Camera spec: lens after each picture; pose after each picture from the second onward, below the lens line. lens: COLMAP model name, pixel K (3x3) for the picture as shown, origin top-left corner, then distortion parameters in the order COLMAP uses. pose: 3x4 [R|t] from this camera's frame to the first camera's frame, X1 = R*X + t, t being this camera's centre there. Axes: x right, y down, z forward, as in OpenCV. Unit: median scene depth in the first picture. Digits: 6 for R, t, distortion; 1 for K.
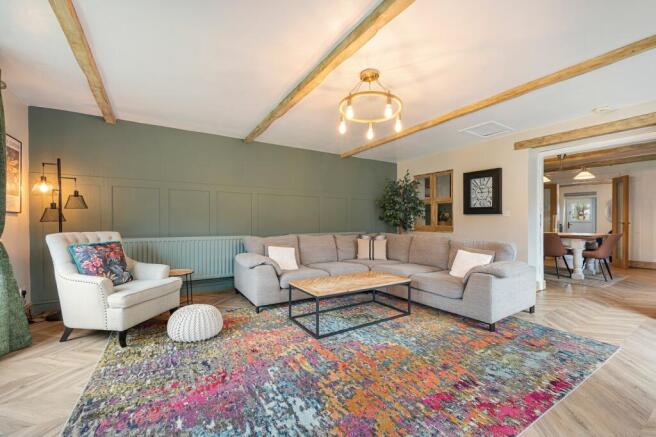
lens RADIAL K [[282.1, 0, 333.4], [0, 282.1, 222.4], [0, 0, 1]] dist [-0.003814, -0.000171]
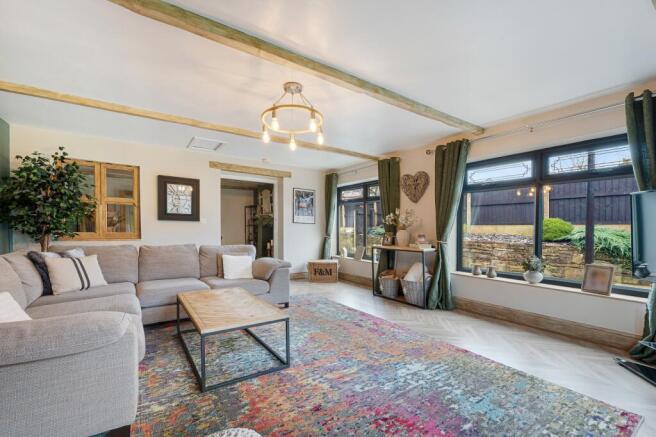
lens RADIAL K [[282.1, 0, 332.3], [0, 282.1, 224.7], [0, 0, 1]] dist [-0.003814, -0.000171]
pose [[-0.046280, 0.016039, 0.998800, -1.010633], [-0.007979, 0.999833, -0.016426, -0.004244], [-0.998897, -0.008730, -0.046144, 0.998247]]
